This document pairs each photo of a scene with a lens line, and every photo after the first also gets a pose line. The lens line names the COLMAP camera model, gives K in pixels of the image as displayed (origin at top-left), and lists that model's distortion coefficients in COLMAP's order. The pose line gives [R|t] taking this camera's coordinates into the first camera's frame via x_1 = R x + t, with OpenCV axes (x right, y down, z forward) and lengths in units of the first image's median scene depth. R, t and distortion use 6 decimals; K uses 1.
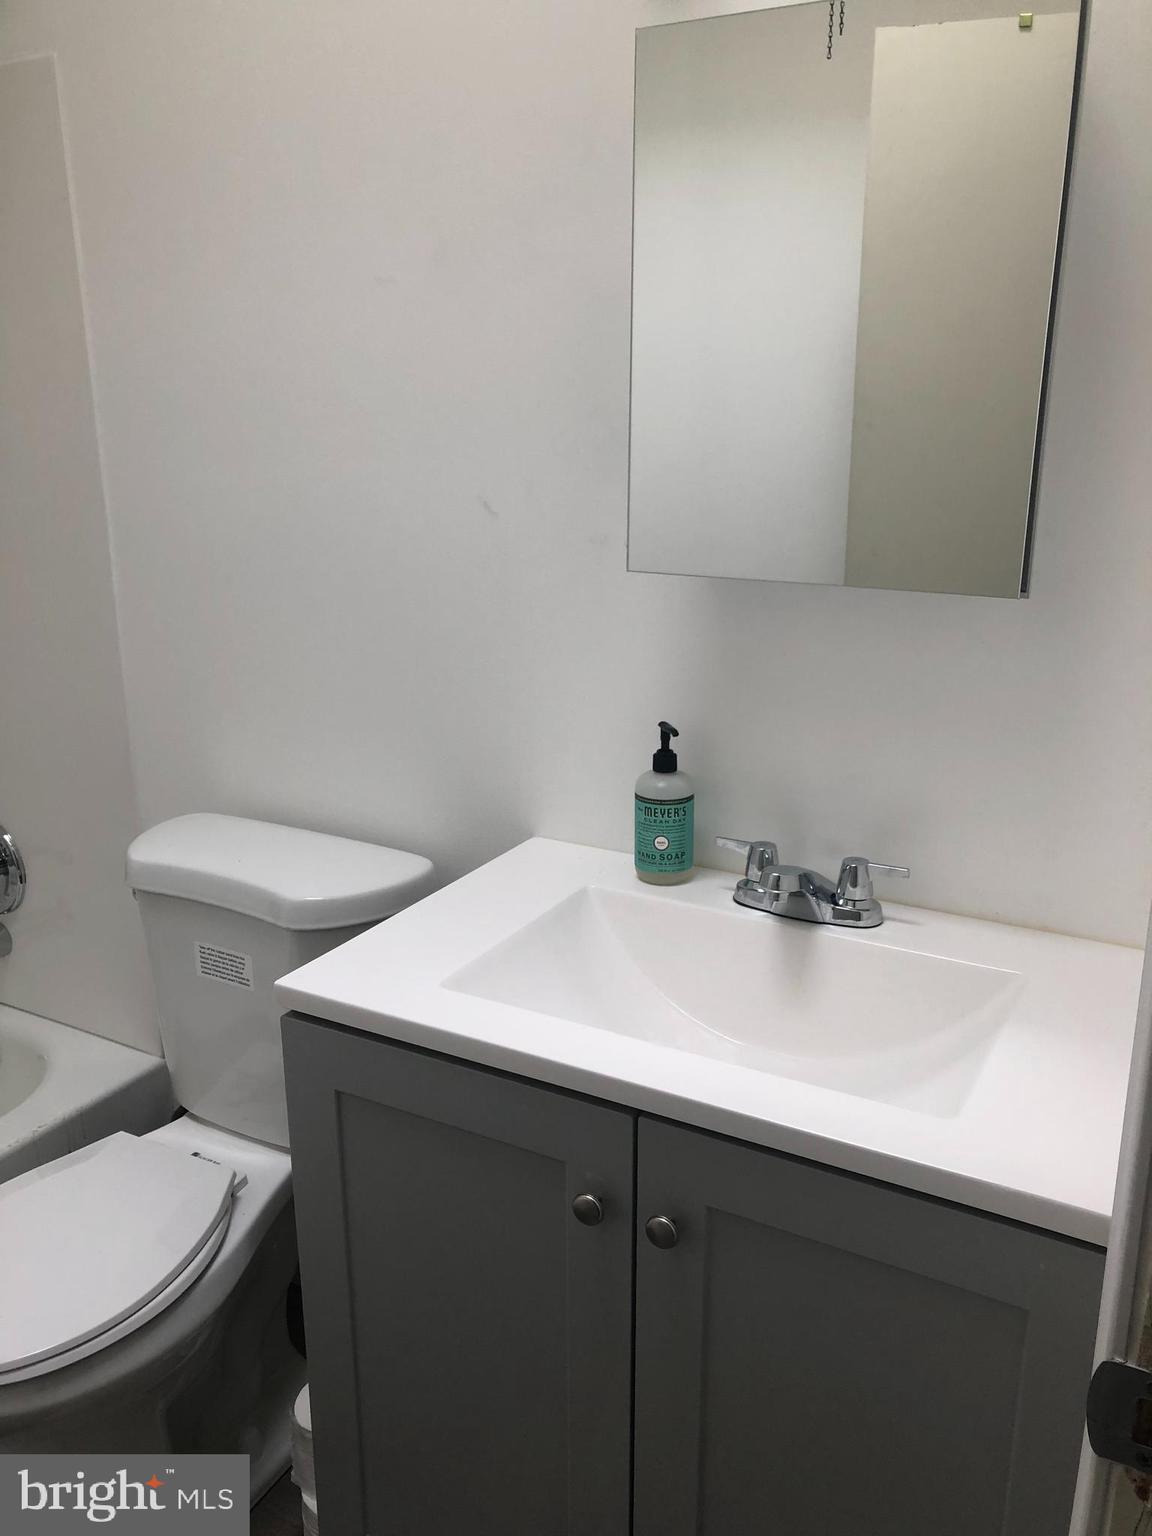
lens RADIAL K [[1227.9, 0, 583.1], [0, 1227.9, 755.3], [0, 0, 1]] dist [0.002340, -0.026193]
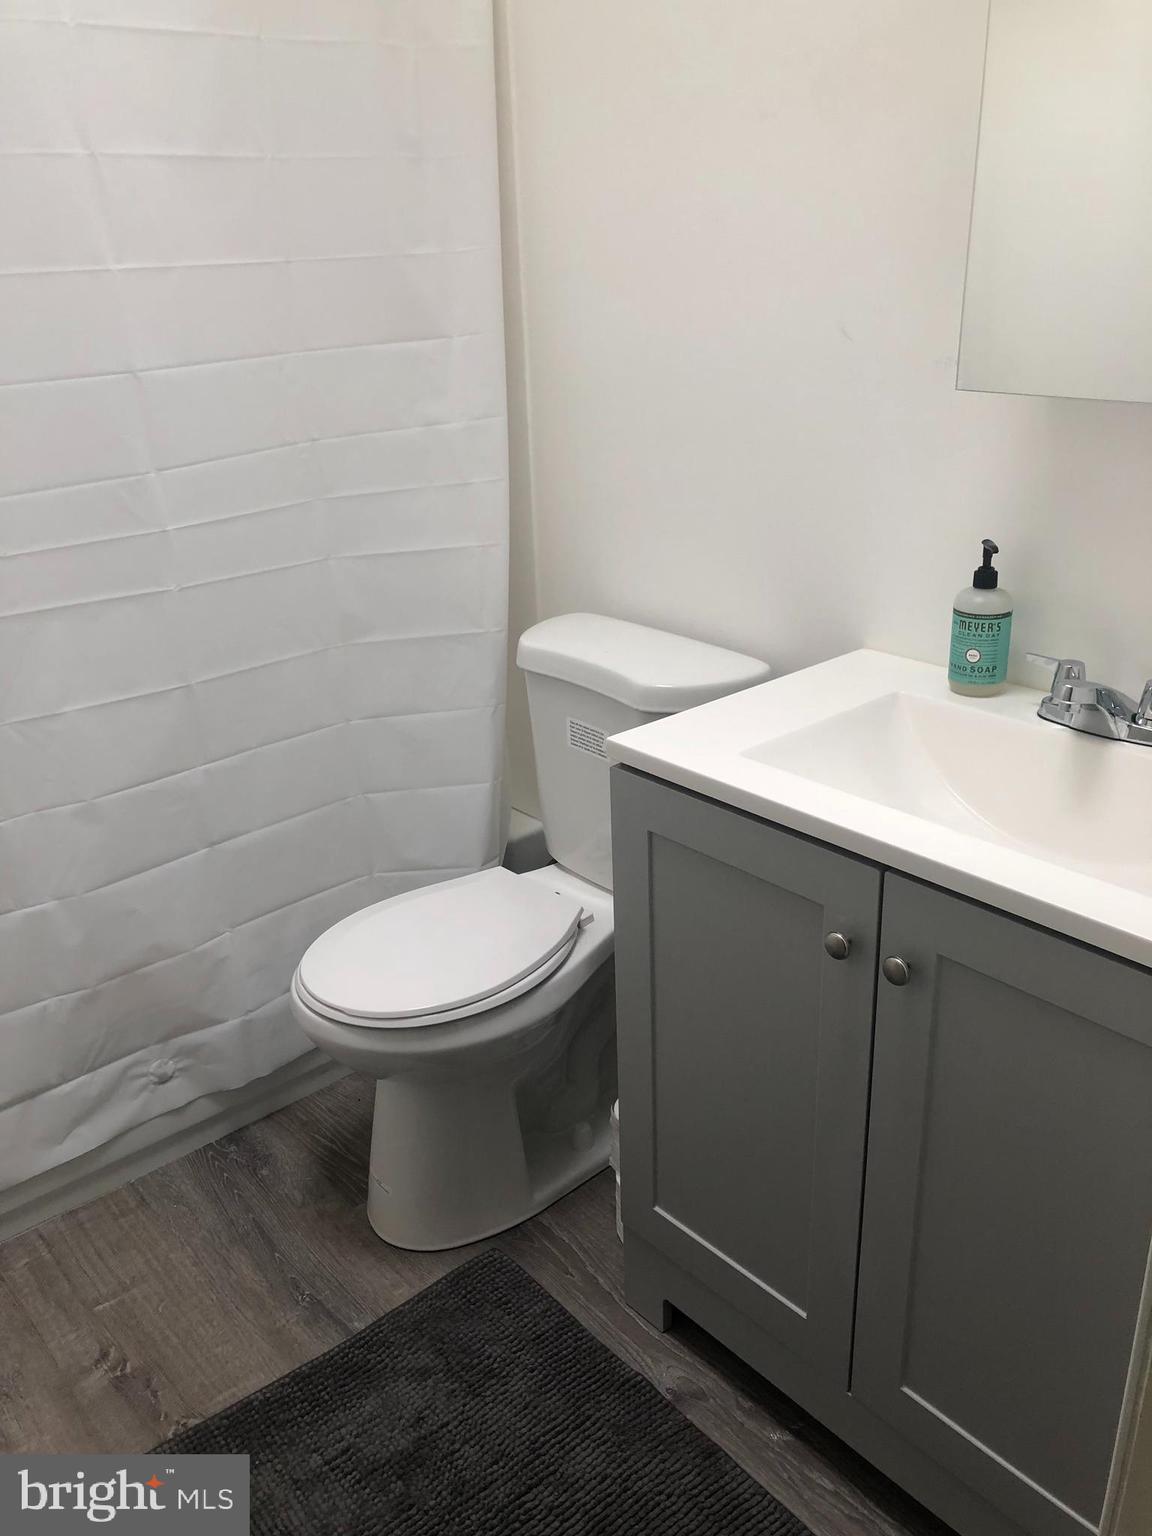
lens RADIAL K [[1227.9, 0, 574.5], [0, 1227.9, 777.2], [0, 0, 1]] dist [0.002340, -0.026193]
pose [[0.932639, 0.106077, -0.344867, 0.120089], [-0.061059, 0.988422, 0.138902, 0.049096], [0.355608, -0.108488, 0.928317, -0.119430]]
